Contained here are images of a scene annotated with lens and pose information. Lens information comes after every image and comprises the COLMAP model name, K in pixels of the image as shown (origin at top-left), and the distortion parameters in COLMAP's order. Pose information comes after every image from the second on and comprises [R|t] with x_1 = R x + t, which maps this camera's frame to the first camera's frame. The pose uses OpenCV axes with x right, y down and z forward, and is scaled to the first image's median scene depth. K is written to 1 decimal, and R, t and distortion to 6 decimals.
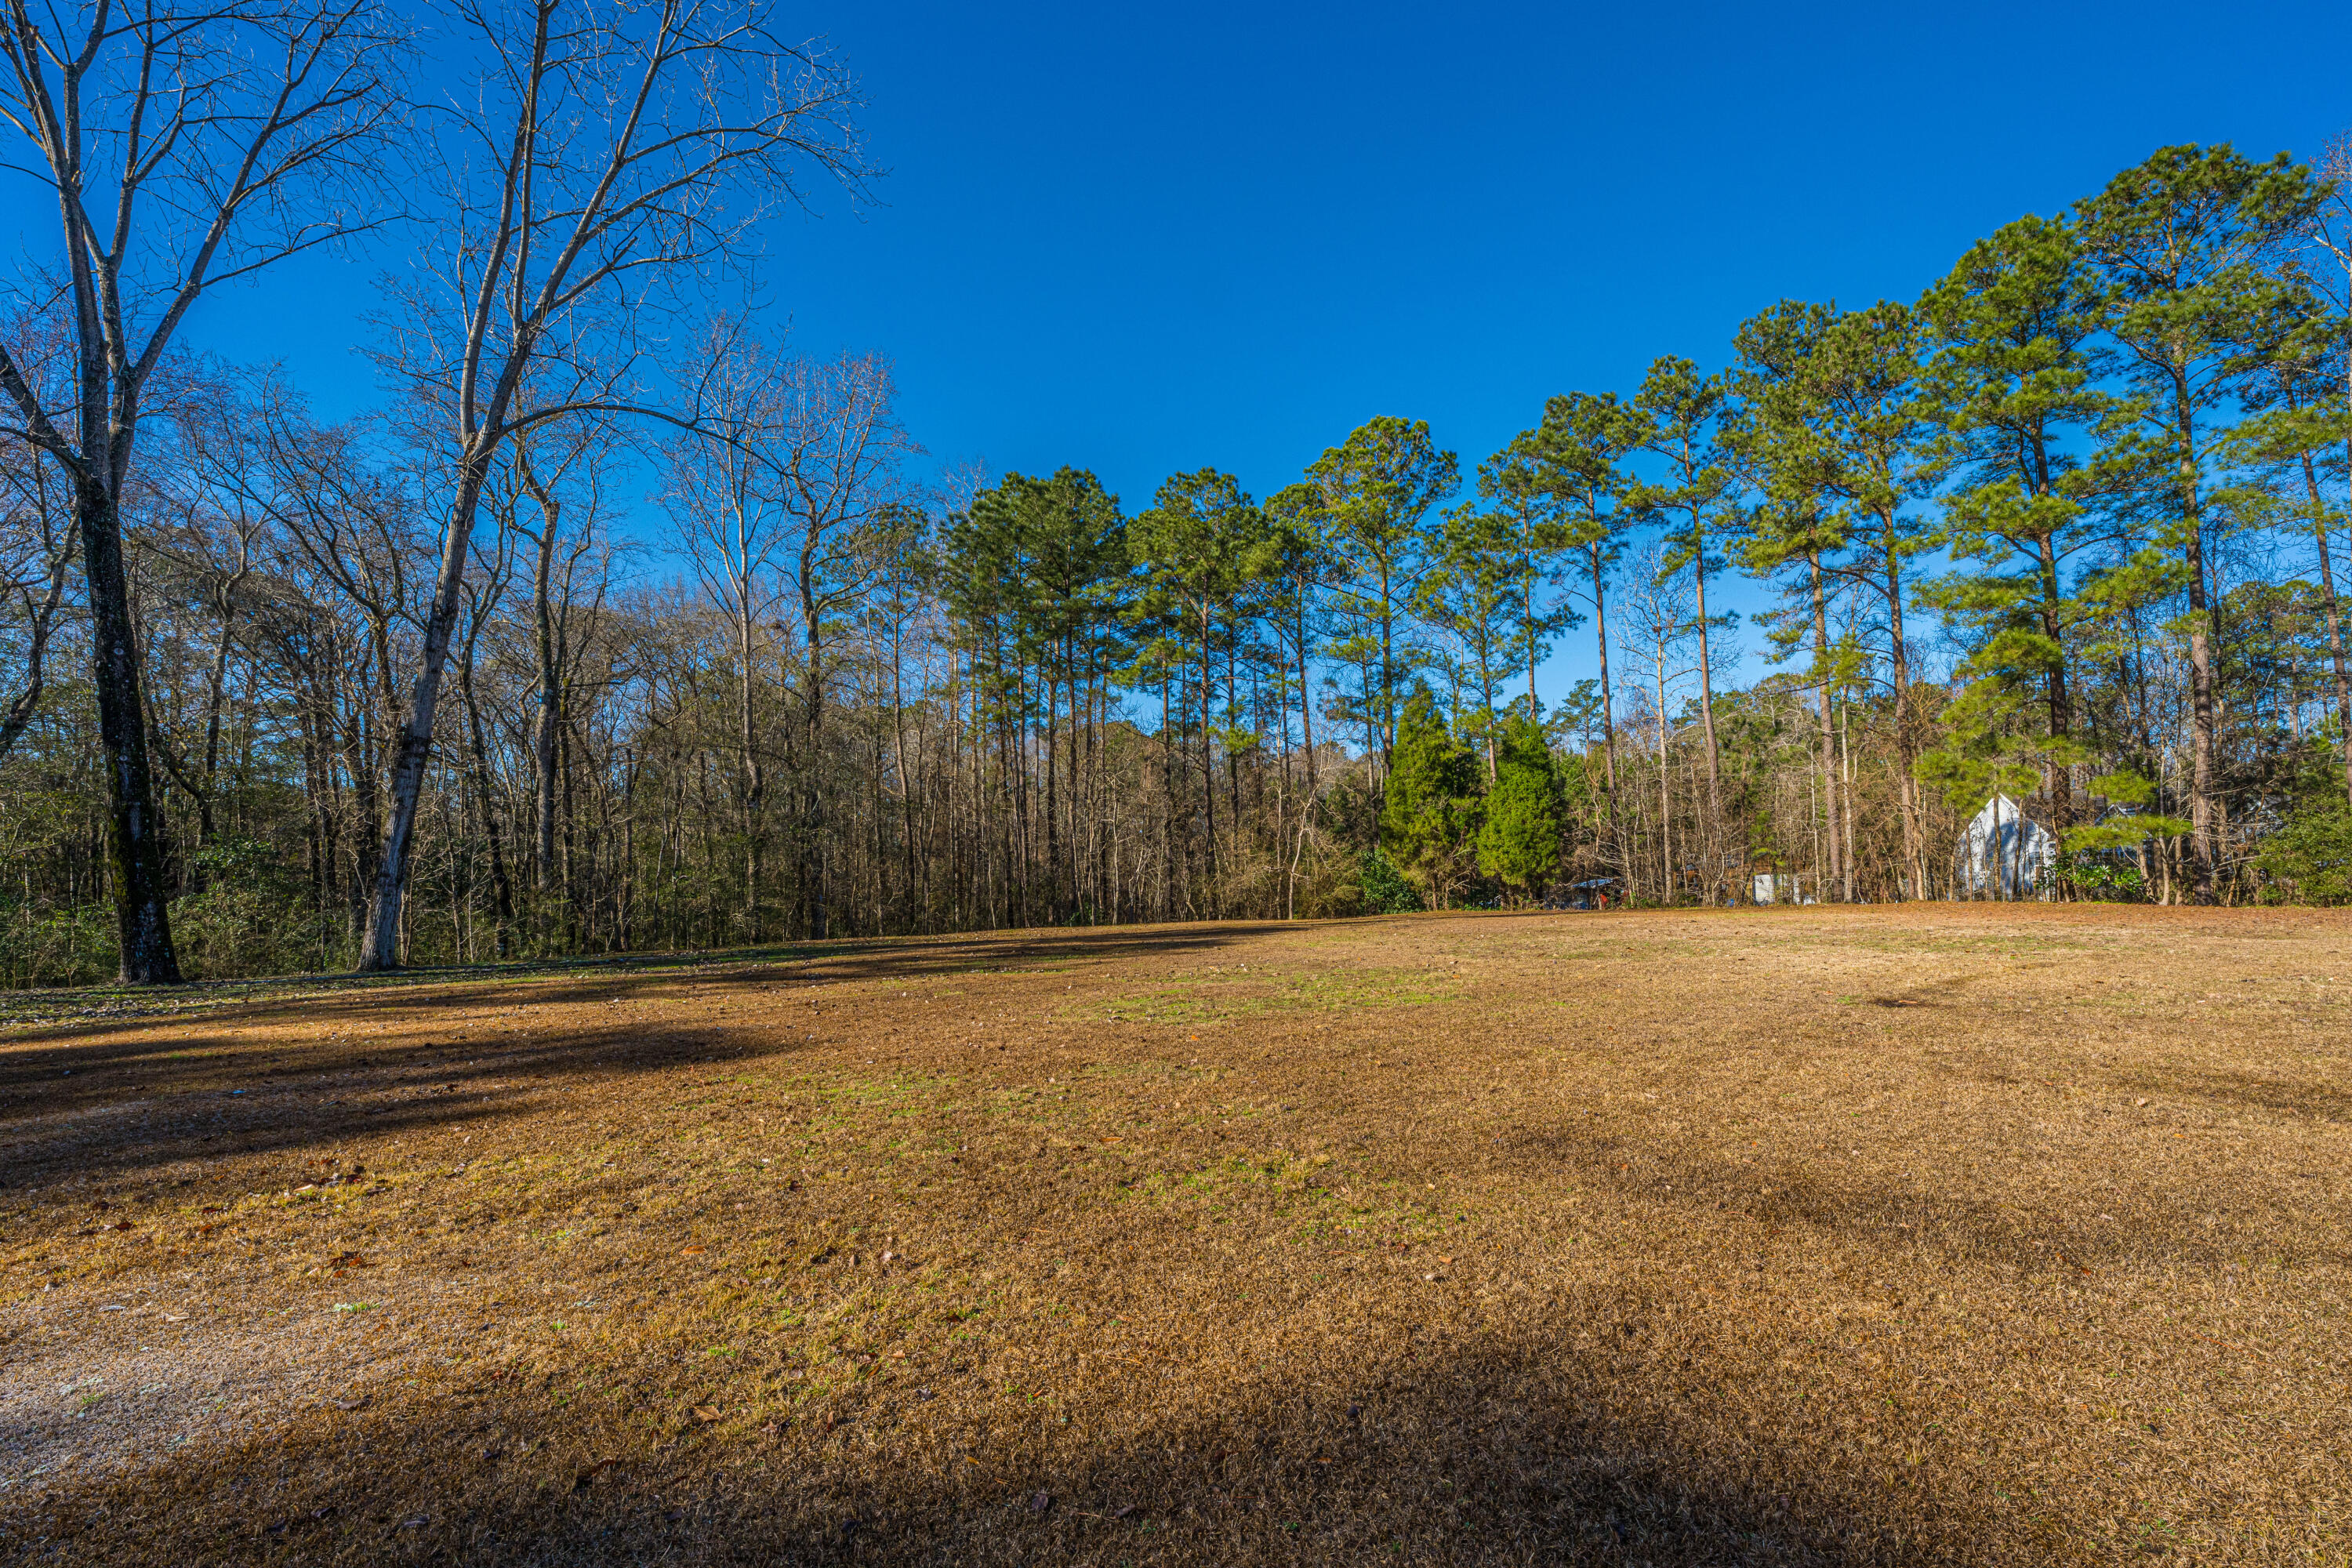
lens RADIAL K [[899.0, 0, 1174.2], [0, 899.0, 871.0], [0, 0, 1]] dist [0.000986, 0.000341]
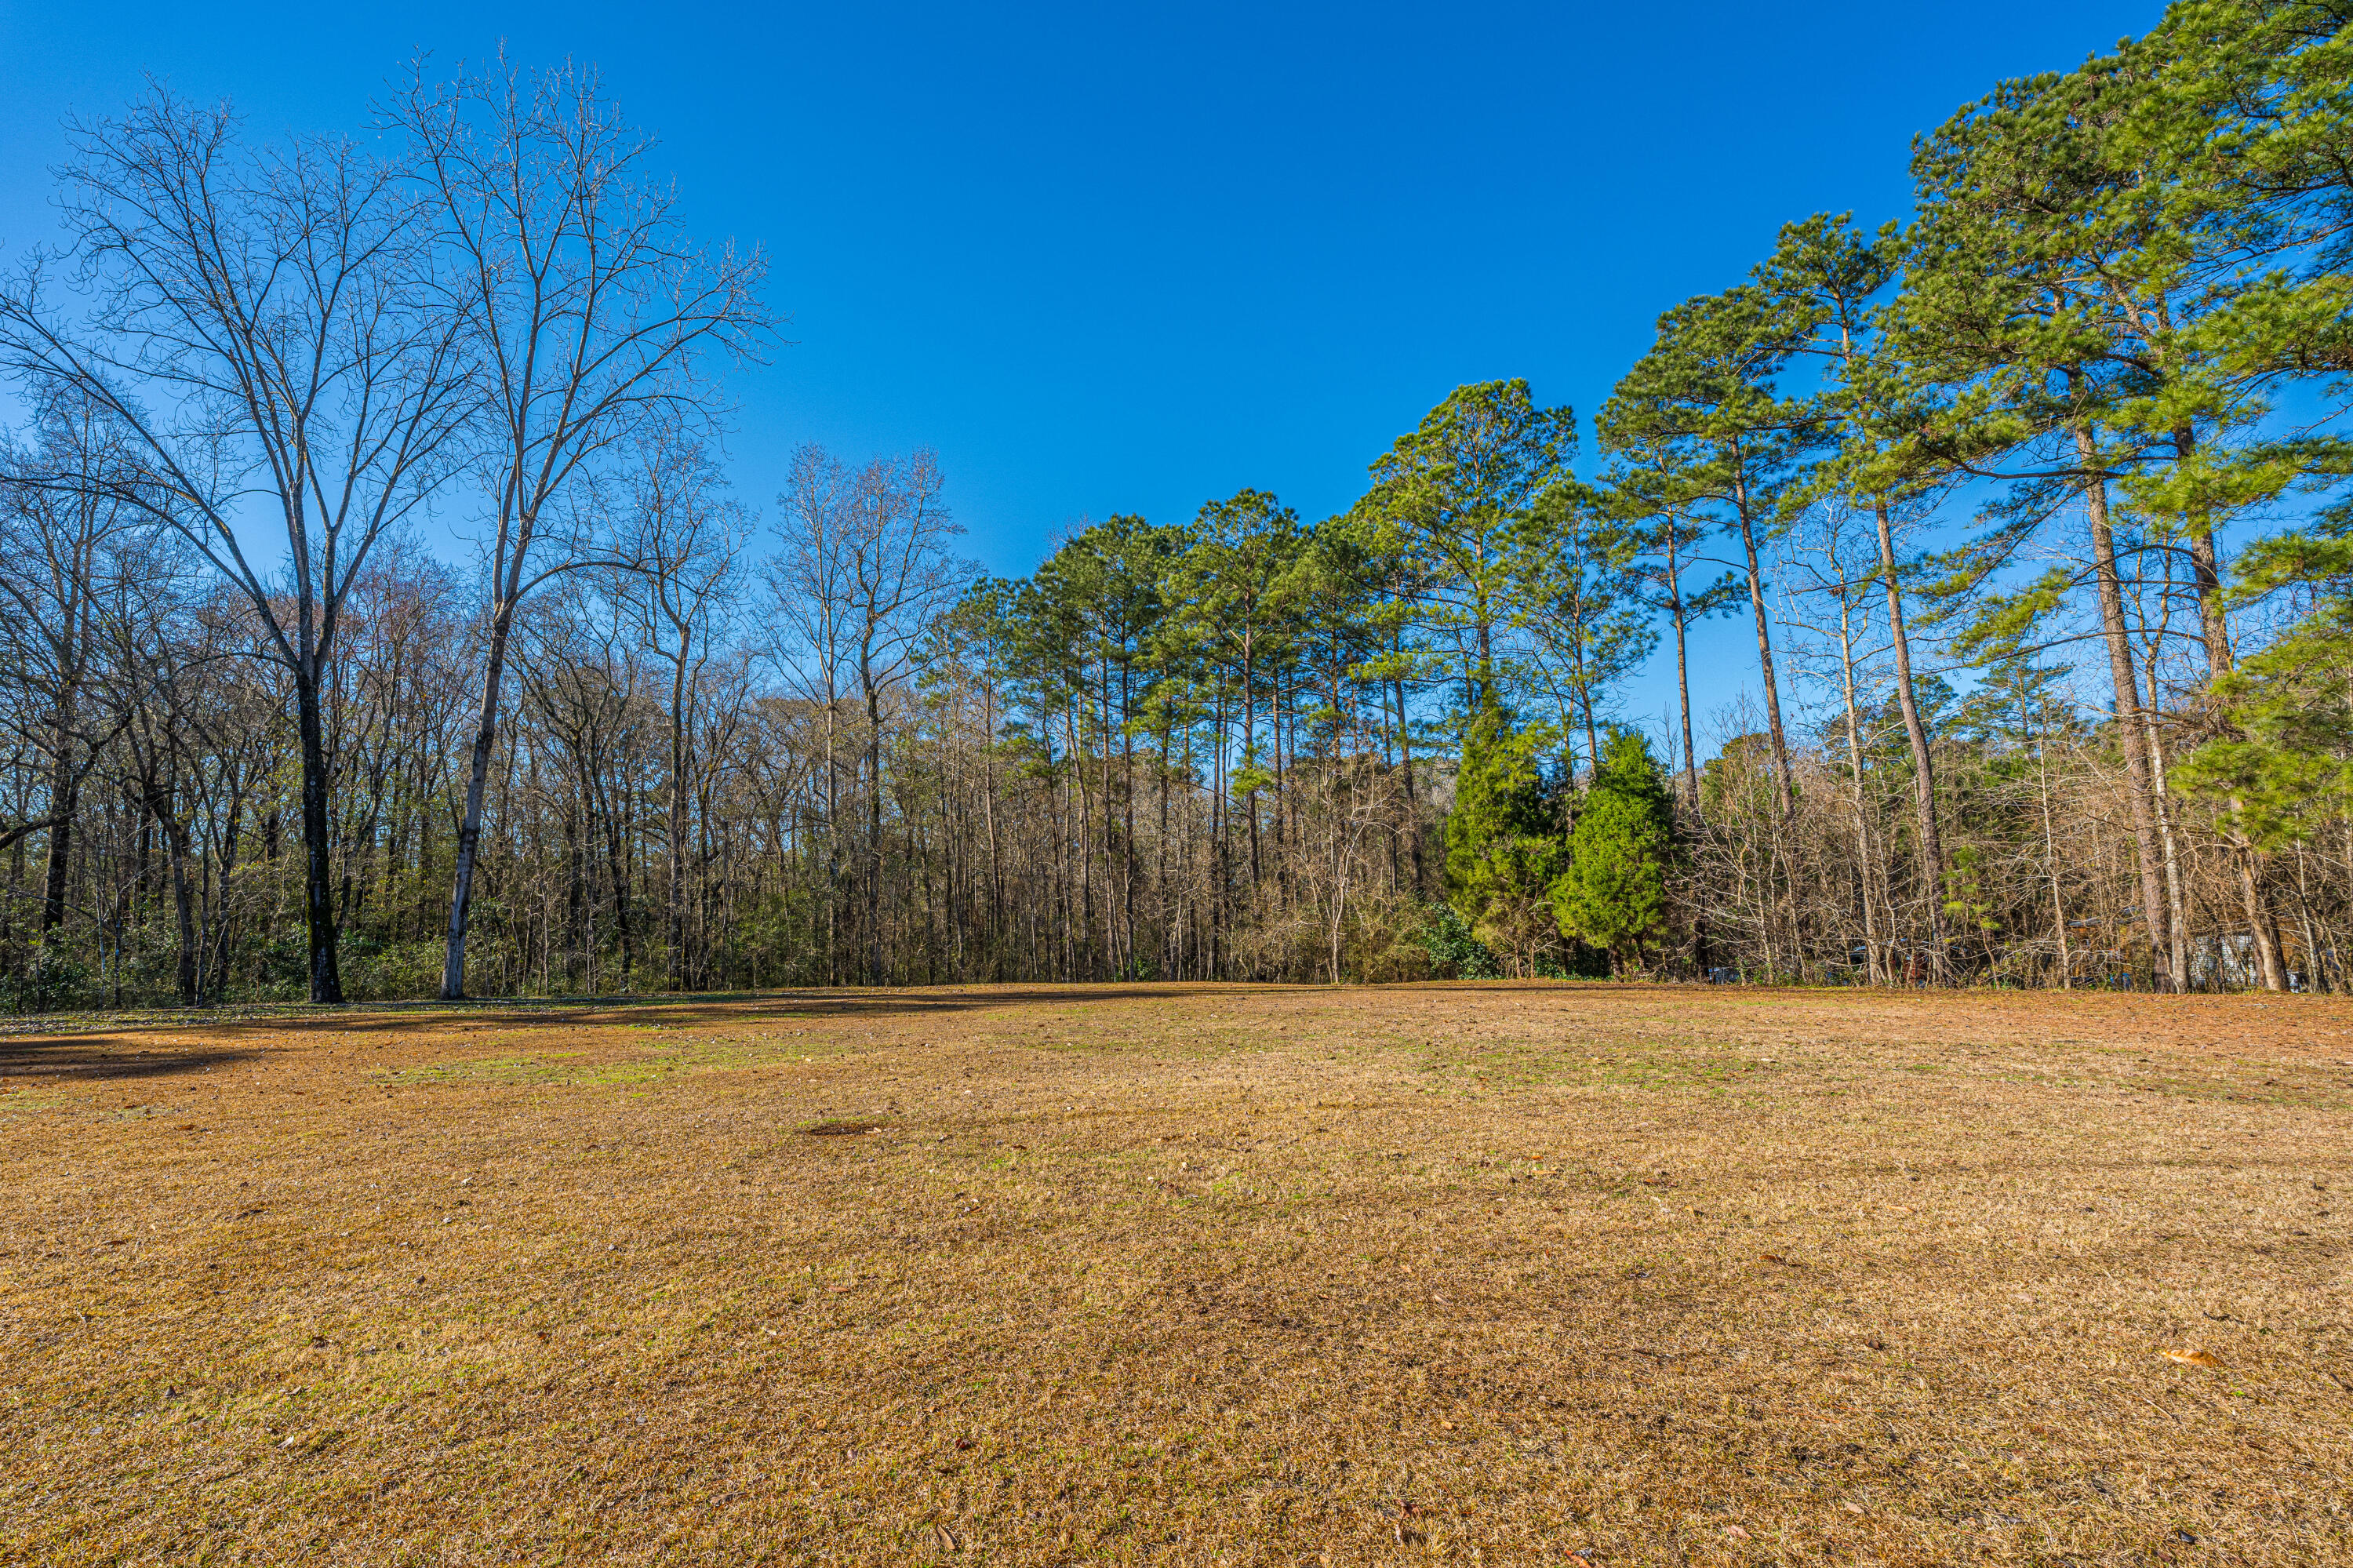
lens RADIAL K [[951.6, 0, 1117.5], [0, 951.6, 868.1], [0, 0, 1]] dist [0.001152, 0.000083]
pose [[0.891151, -0.017737, -0.453359, 0.370829], [-0.004717, 0.998819, -0.048349, -0.011385], [0.453681, 0.045225, 0.890016, 0.085749]]
